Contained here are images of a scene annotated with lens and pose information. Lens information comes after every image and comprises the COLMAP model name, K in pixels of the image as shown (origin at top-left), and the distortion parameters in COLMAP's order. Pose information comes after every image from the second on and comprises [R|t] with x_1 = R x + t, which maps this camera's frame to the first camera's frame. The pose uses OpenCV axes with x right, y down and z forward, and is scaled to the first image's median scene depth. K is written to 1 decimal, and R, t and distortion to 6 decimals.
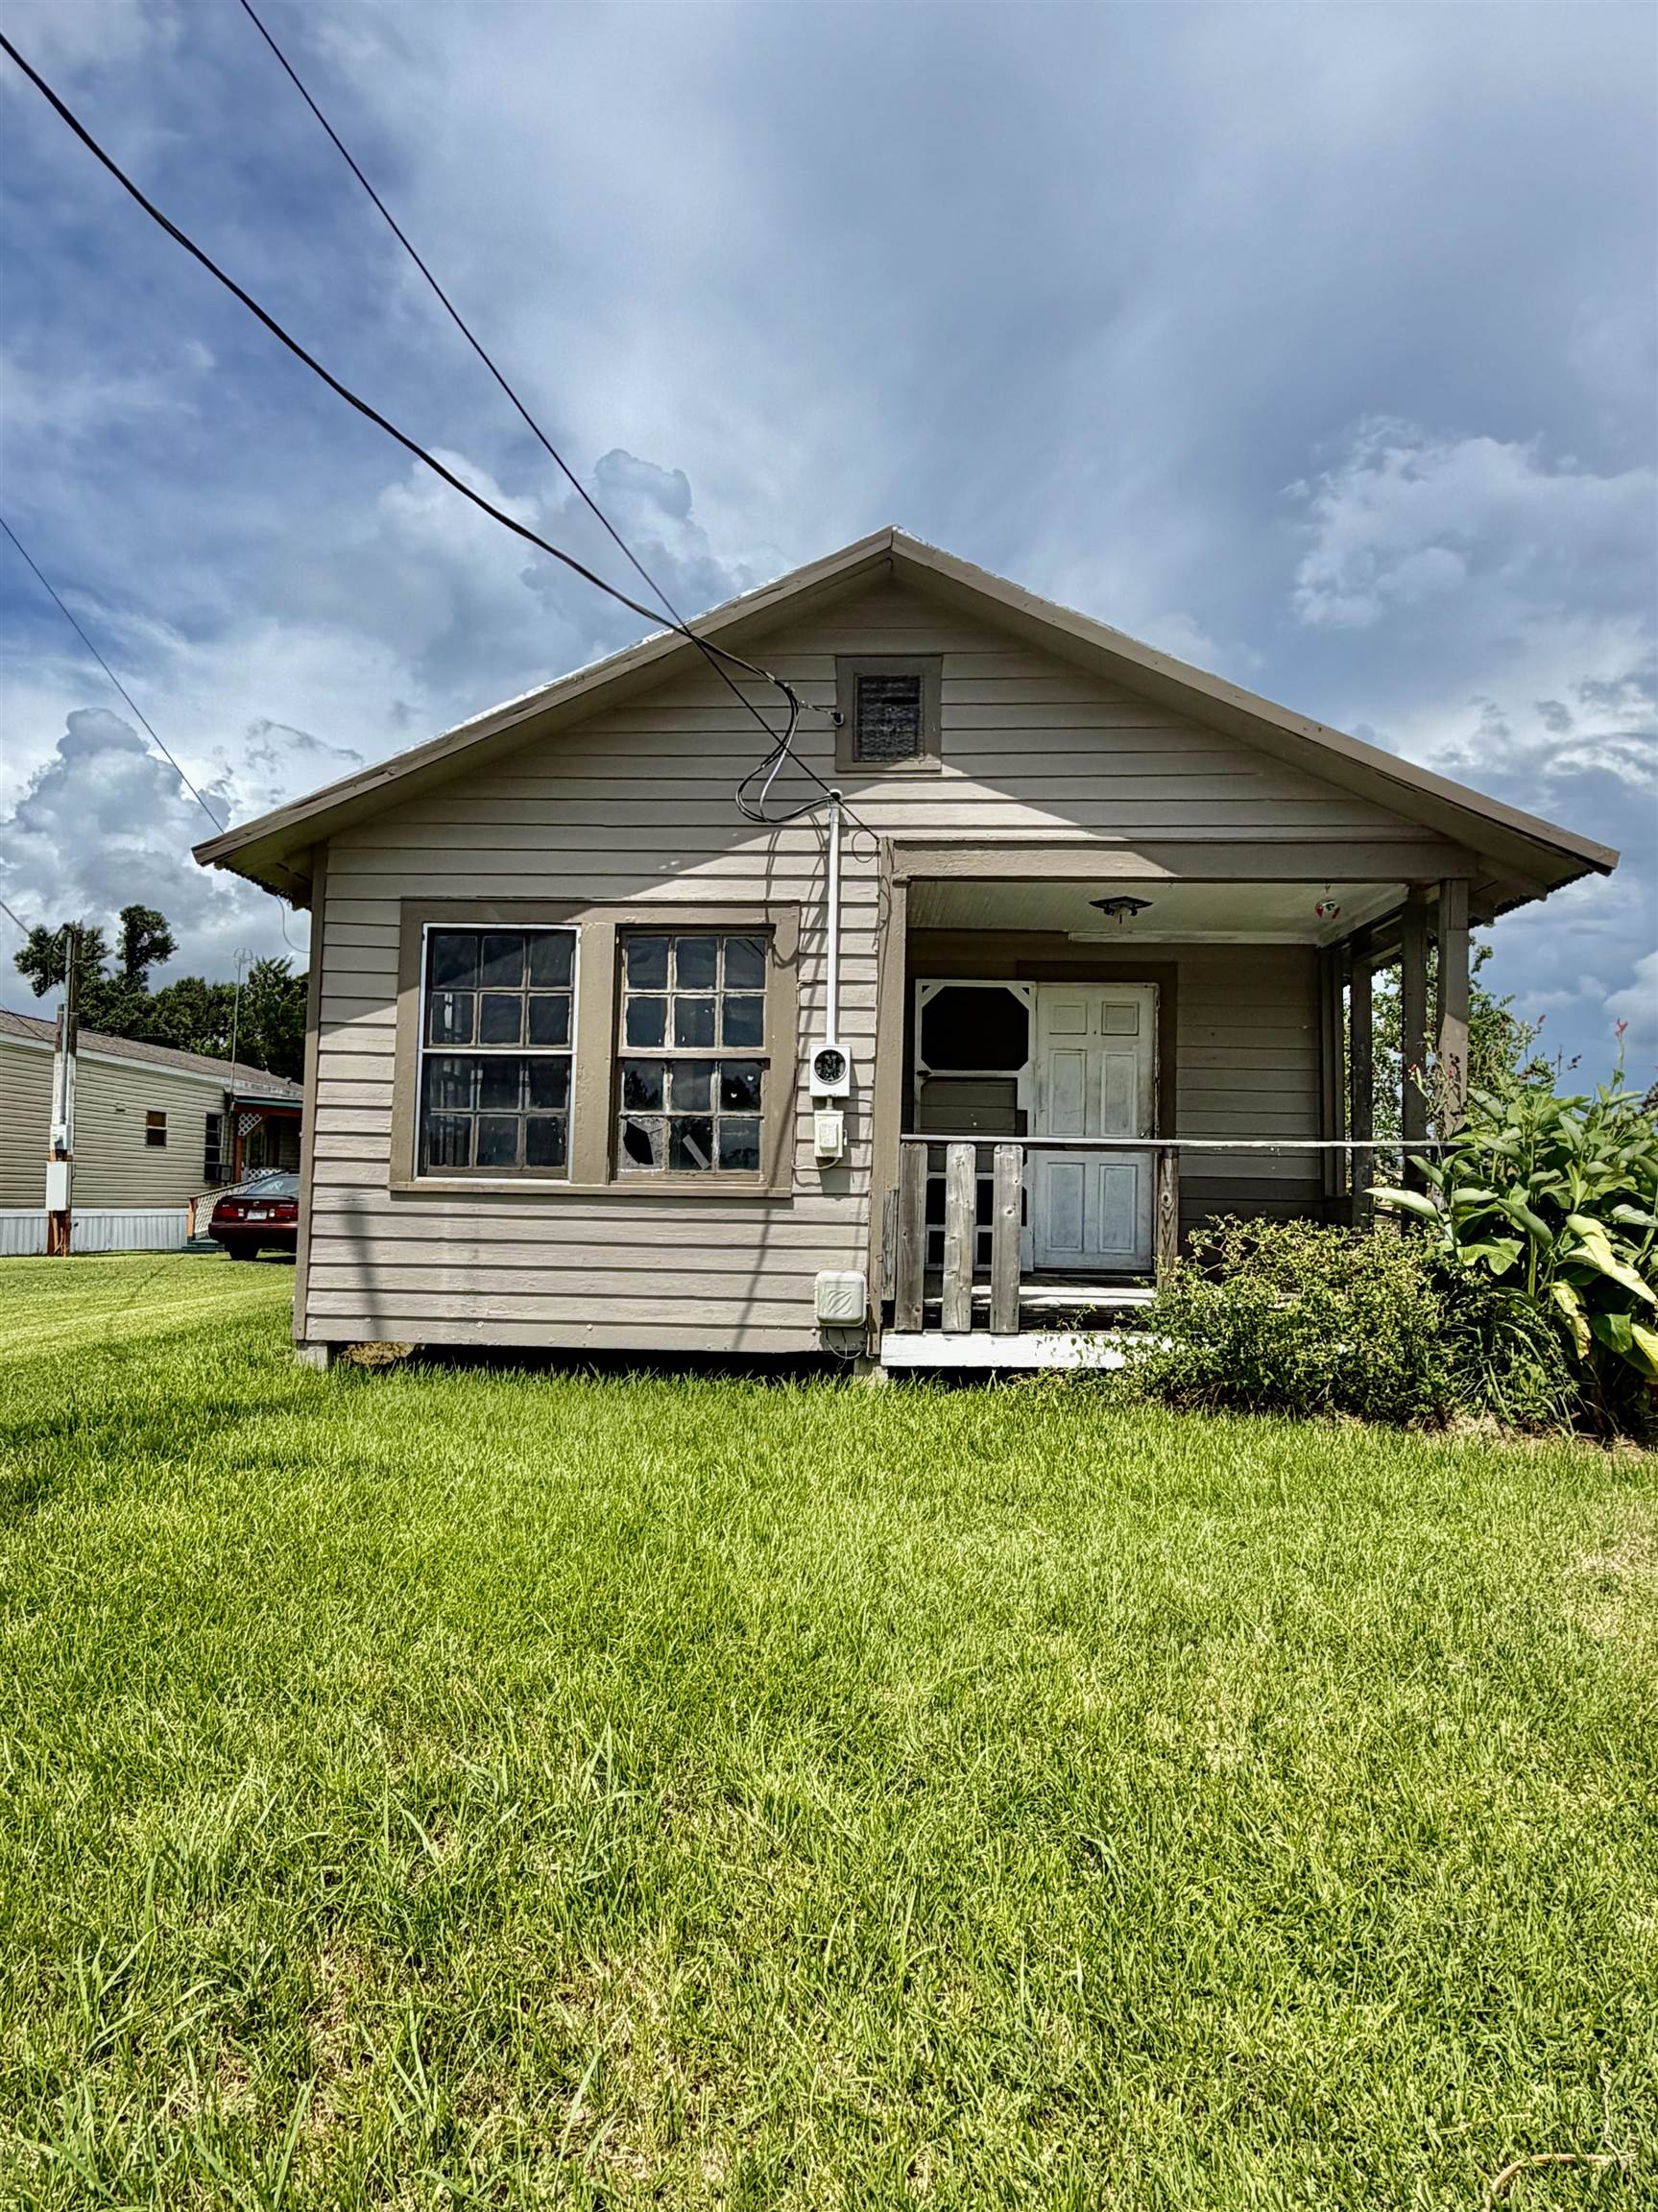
lens RADIAL K [[1456.0, 0, 828.0], [0, 1456.0, 1109.7], [0, 0, 1]] dist [-0.002512, -0.001413]
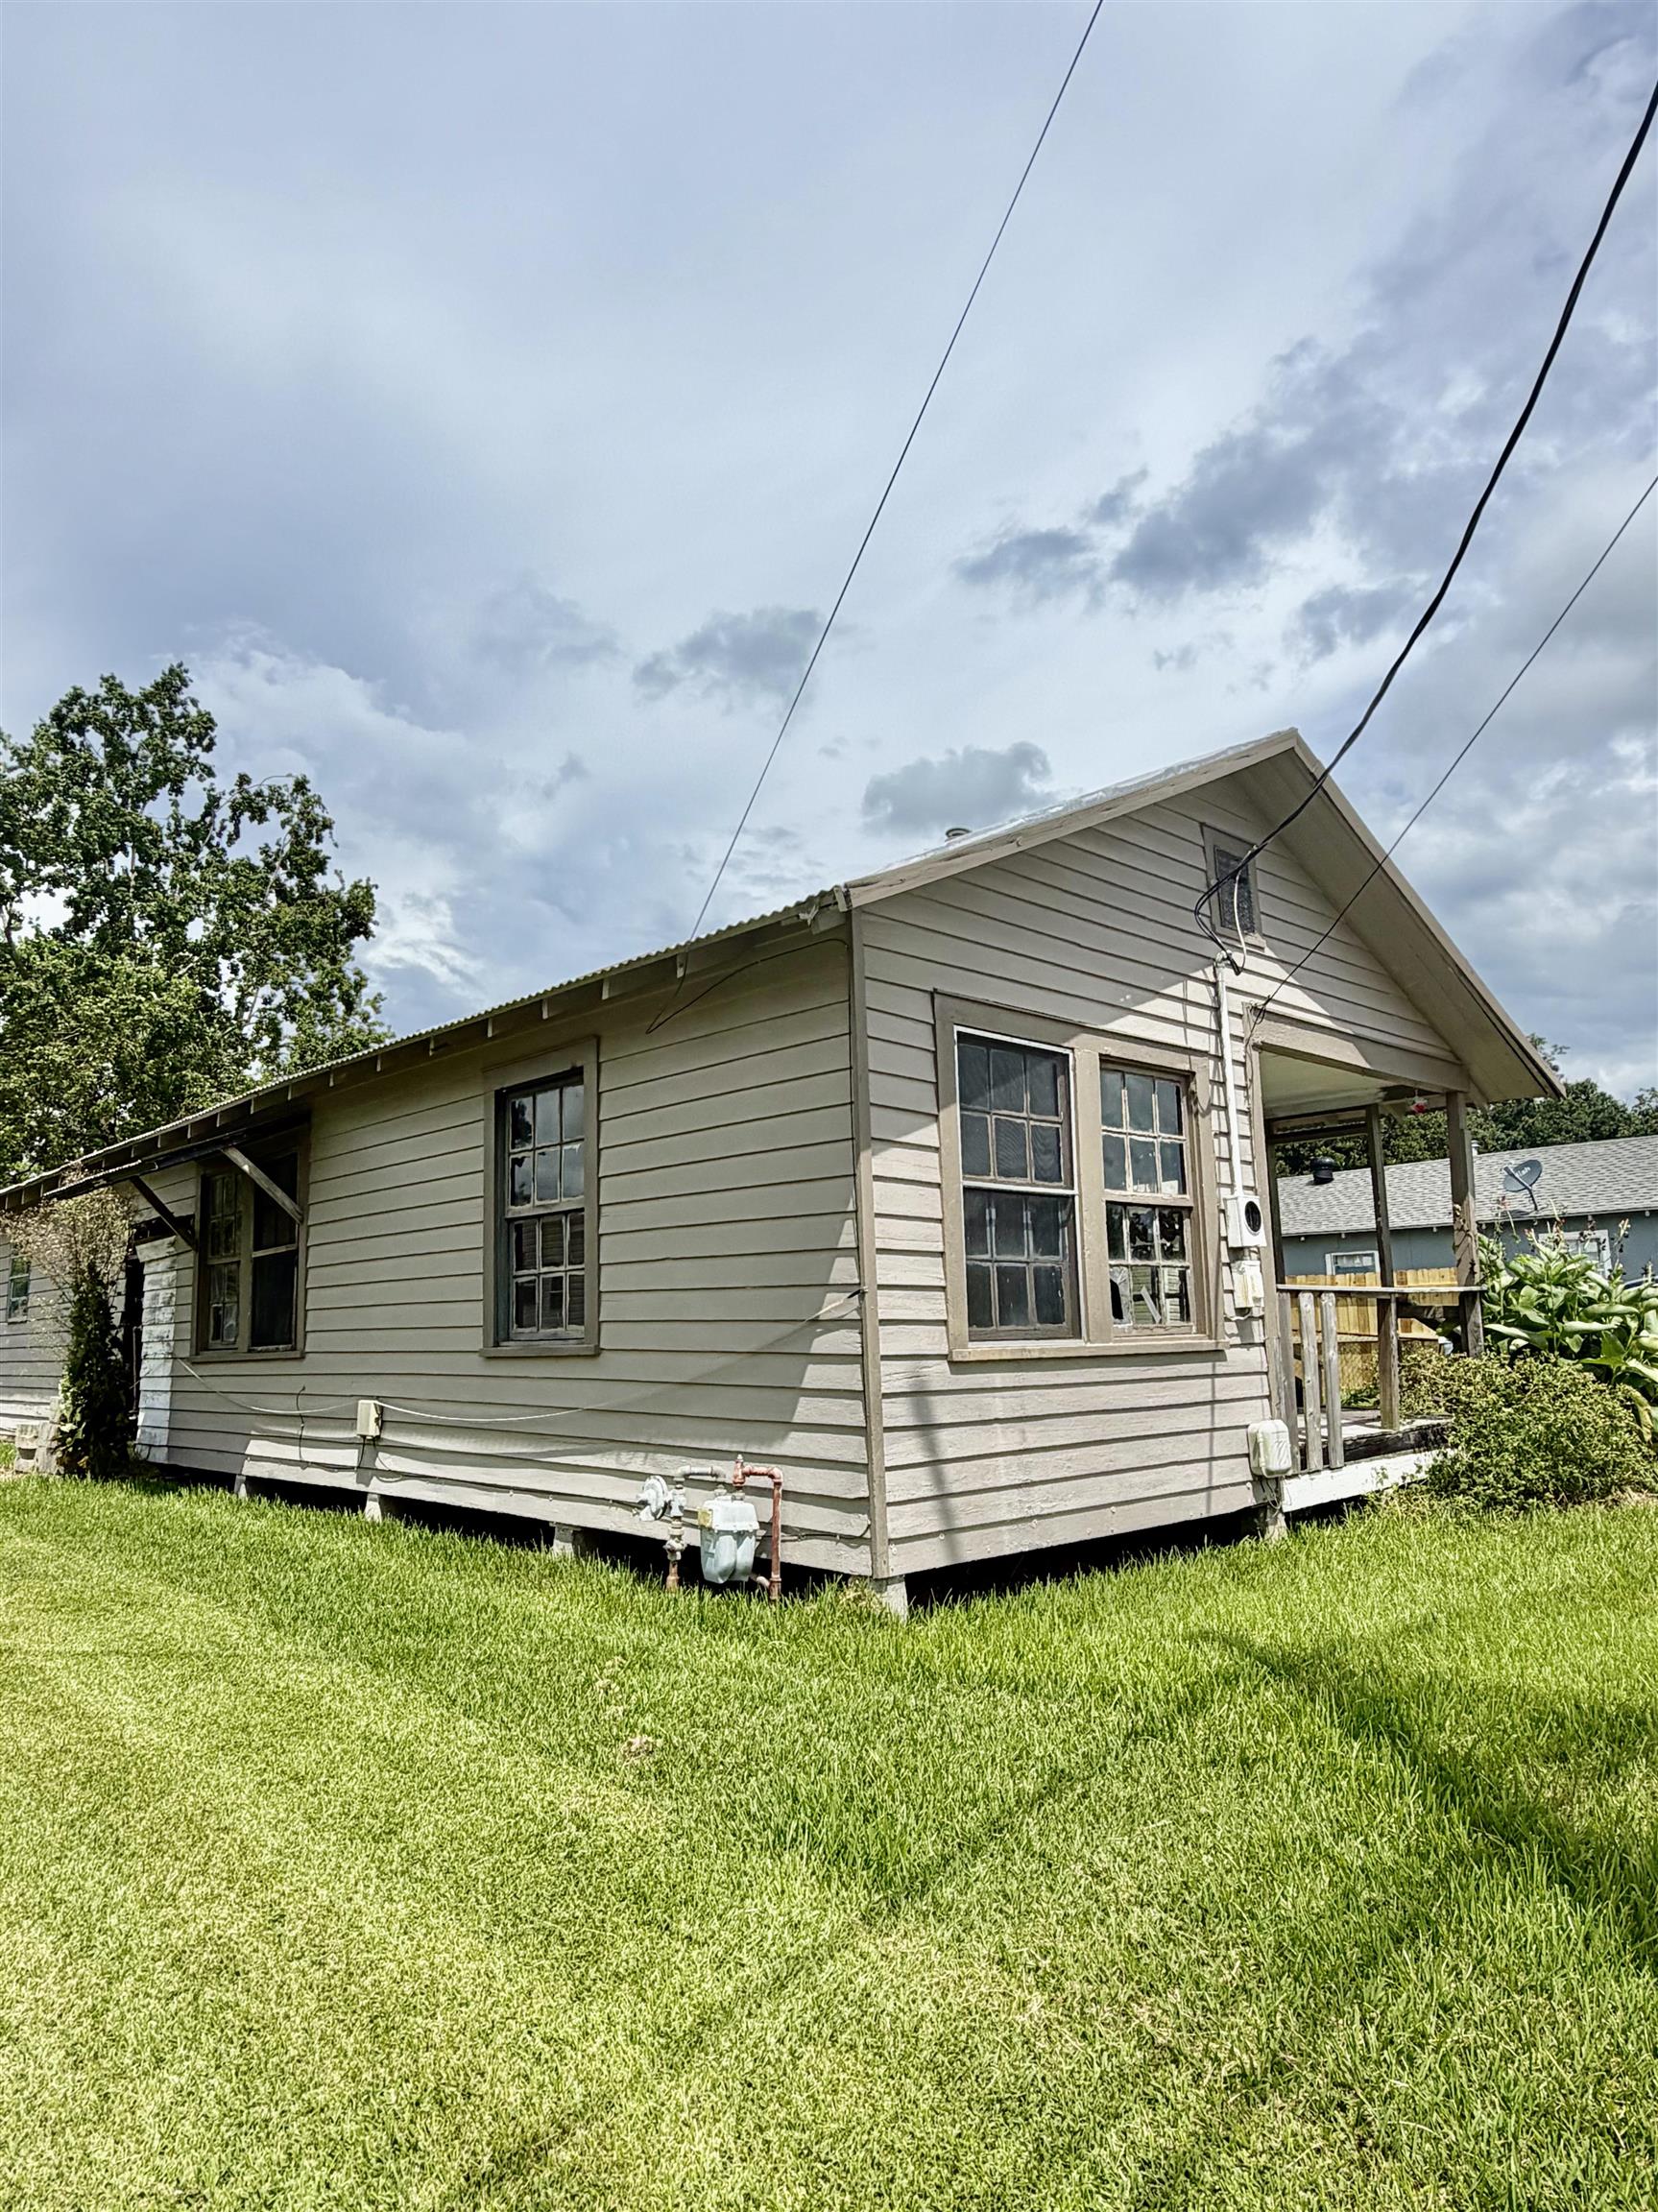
lens RADIAL K [[1365.2, 0, 826.3], [0, 1365.2, 1101.5], [0, 0, 1]] dist [-0.021969, -0.000749]
pose [[0.702352, 0.089292, 0.706207, -0.868545], [-0.008594, 0.993093, -0.117017, 0.003820], [-0.711778, 0.076118, 0.698268, 0.528526]]
